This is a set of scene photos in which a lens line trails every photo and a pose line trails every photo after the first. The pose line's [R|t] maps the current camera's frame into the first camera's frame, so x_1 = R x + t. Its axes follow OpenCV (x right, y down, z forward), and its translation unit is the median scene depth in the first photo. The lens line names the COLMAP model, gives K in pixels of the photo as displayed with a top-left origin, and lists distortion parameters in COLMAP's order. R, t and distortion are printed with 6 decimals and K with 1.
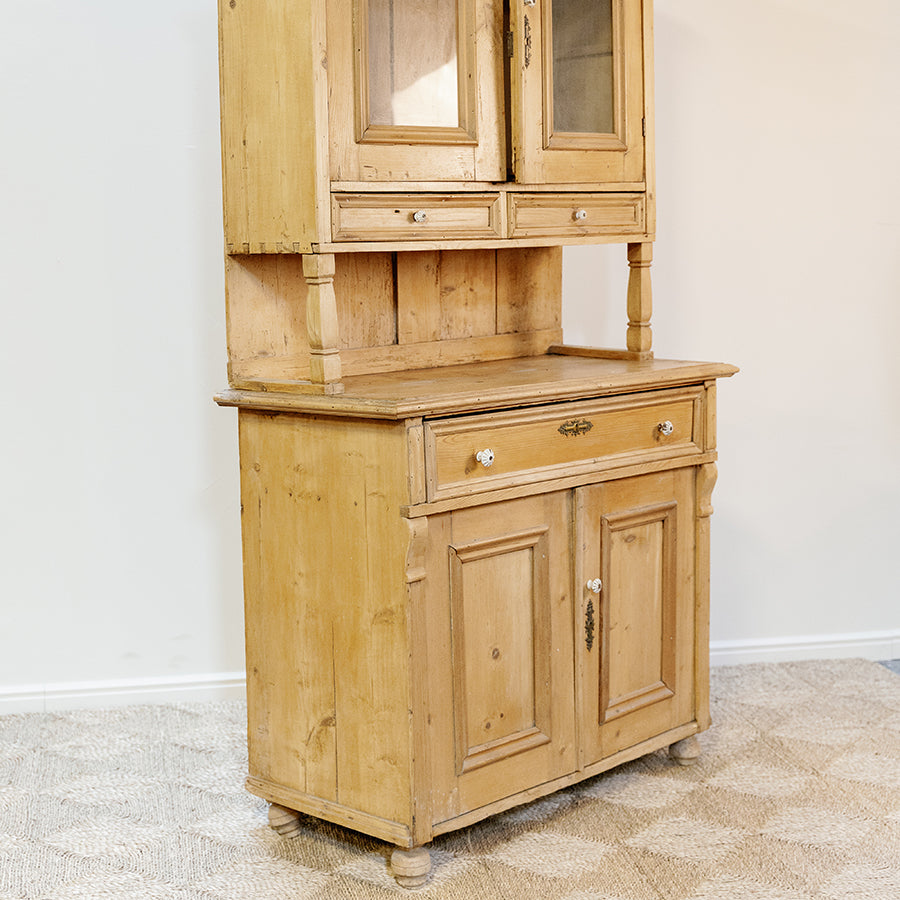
lens RADIAL K [[1624.7, 0, 450.6], [0, 1624.7, 307.4], [0, 0, 1]] dist [0.001193, -0.156116]
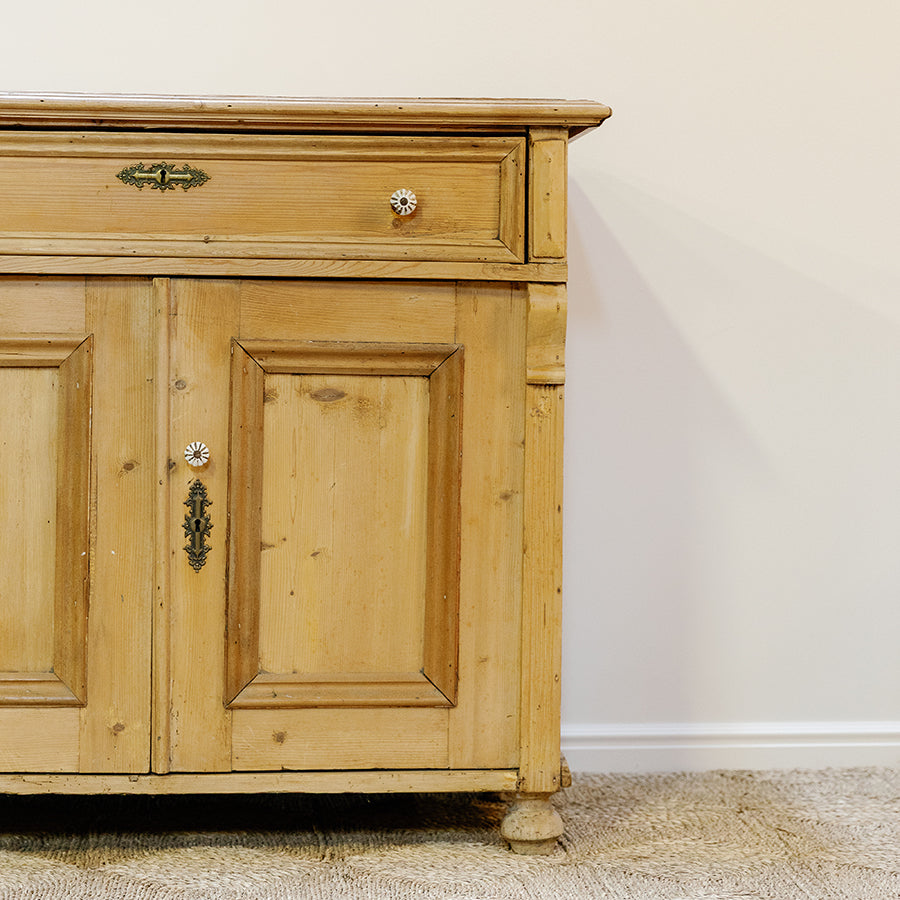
lens RADIAL K [[2569.0, 0, 448.6], [0, 2569.0, 293.9], [0, 0, 1]] dist [-0.004073, 0.072200]
pose [[0.748648, 0.003669, -0.662958, 0.734440], [-0.049401, 0.997513, -0.050266, 0.150584], [0.661125, 0.070383, 0.746967, 0.361223]]
